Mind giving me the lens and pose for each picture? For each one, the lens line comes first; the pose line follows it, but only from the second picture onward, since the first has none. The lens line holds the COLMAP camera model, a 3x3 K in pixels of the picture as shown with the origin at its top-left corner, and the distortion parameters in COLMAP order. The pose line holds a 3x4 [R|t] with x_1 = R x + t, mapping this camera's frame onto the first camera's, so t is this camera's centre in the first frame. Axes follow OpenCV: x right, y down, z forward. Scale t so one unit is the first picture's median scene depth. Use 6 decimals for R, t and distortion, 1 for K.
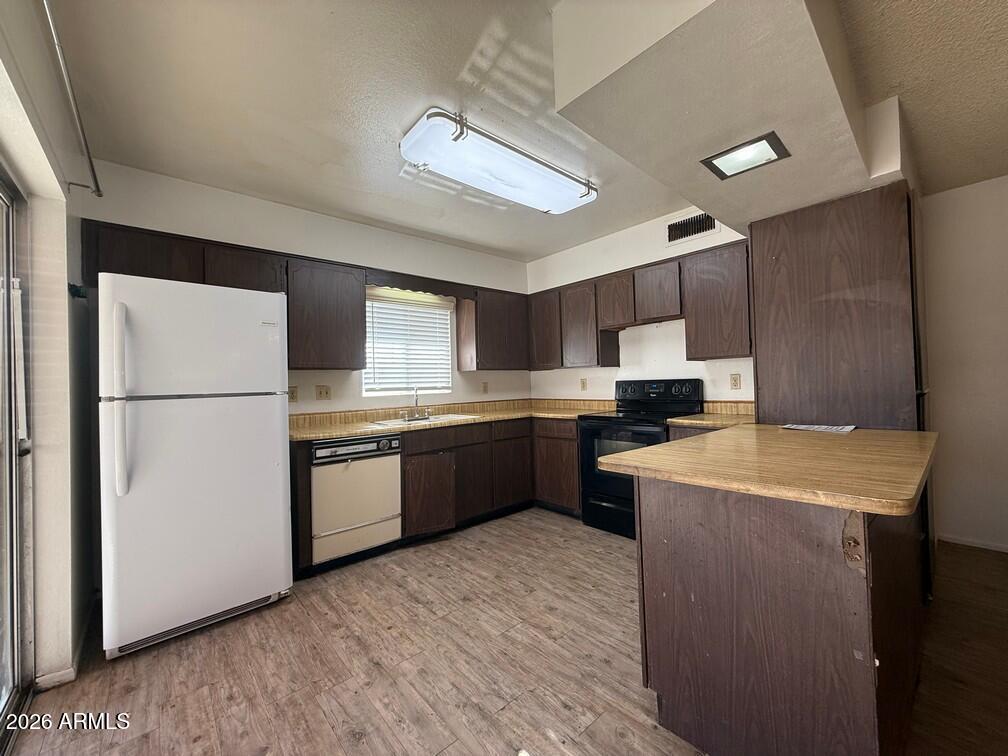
lens RADIAL K [[401.7, 0, 504.0], [0, 401.7, 378.0], [0, 0, 1]] dist [0.000511, 0.000141]
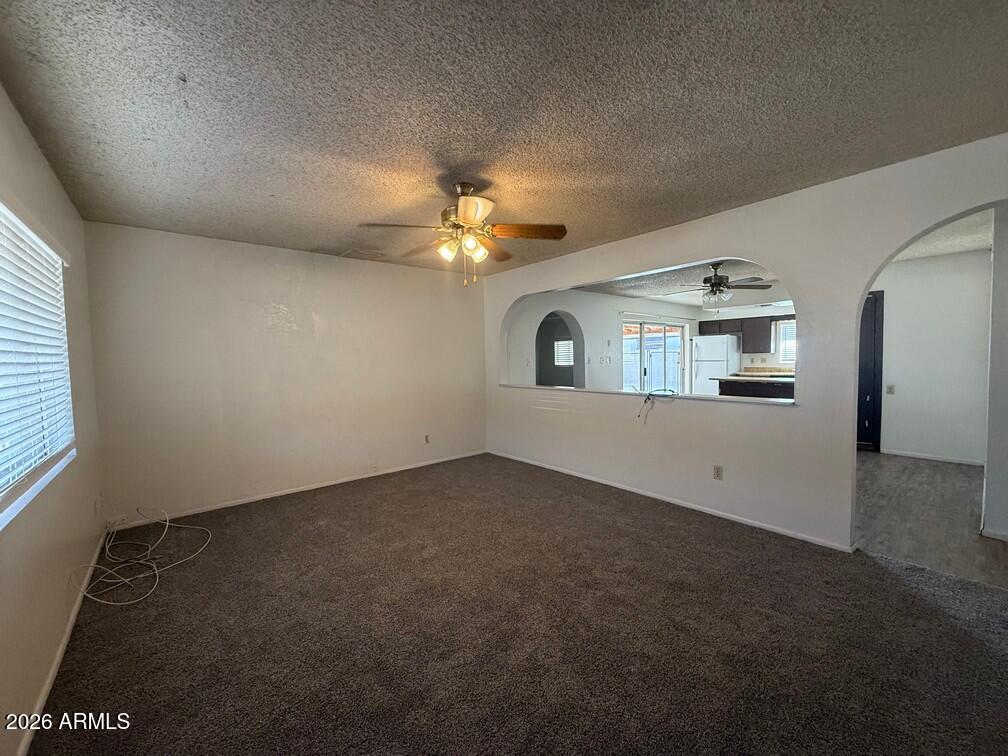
lens RADIAL K [[401.7, 0, 504.0], [0, 401.7, 378.0], [0, 0, 1]] dist [0.000511, 0.000141]
pose [[-0.024042, 0.081227, -0.996406, 2.830383], [0.034422, 0.996170, 0.080377, -0.153423], [0.999118, -0.032366, -0.026746, -0.885740]]
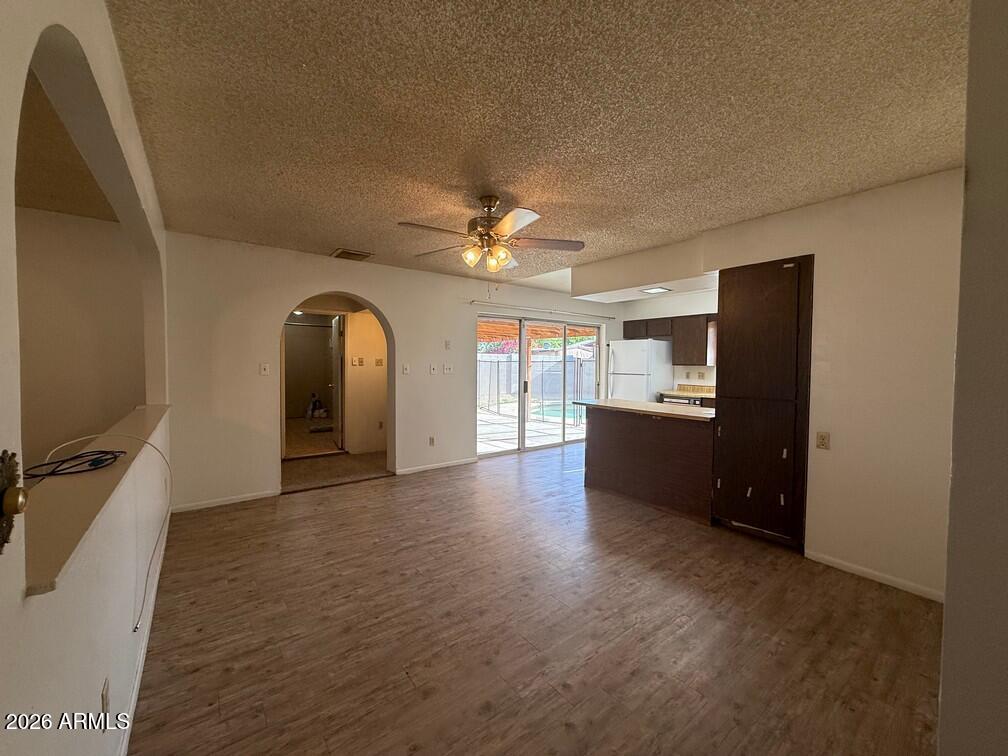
lens RADIAL K [[401.7, 0, 504.0], [0, 401.7, 378.0], [0, 0, 1]] dist [0.000511, 0.000141]
pose [[-0.074721, 0.064390, -0.995123, 1.942307], [0.007506, 0.997921, 0.064008, -0.107020], [0.997176, -0.002687, -0.075049, 0.164766]]
